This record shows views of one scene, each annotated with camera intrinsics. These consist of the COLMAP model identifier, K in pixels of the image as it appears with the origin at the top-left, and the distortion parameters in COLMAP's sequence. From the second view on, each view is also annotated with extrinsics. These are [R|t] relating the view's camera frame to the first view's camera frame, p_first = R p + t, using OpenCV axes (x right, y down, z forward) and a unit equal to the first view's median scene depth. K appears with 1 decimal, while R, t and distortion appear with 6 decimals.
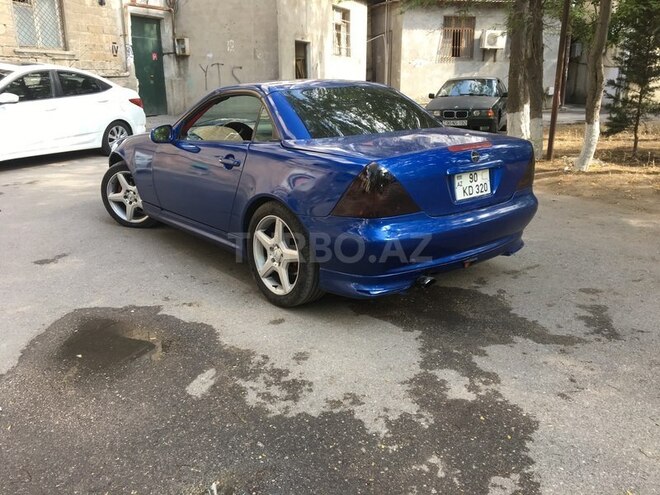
lens RADIAL K [[565.0, 0, 330.3], [0, 565.0, 248.0], [0, 0, 1]] dist [0.018409, -0.009719]
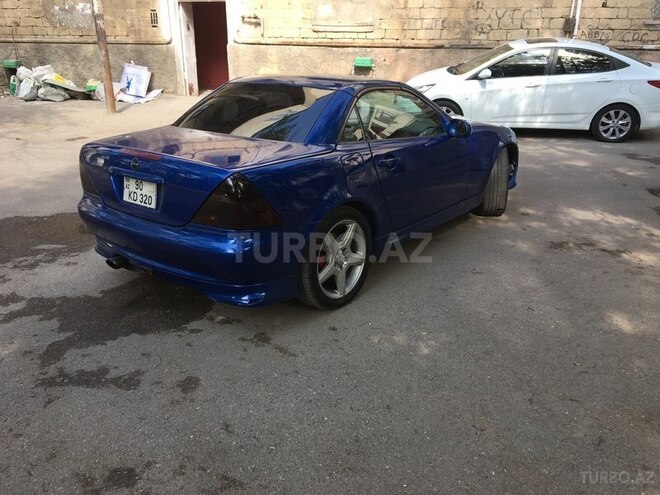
lens RADIAL K [[565.0, 0, 330.5], [0, 565.0, 246.3], [0, 0, 1]] dist [0.018409, -0.009719]
pose [[0.212107, 0.331374, -0.919349, 1.257460], [-0.278084, 0.922328, 0.268290, -0.381375], [0.936846, 0.198750, 0.287782, 1.045219]]
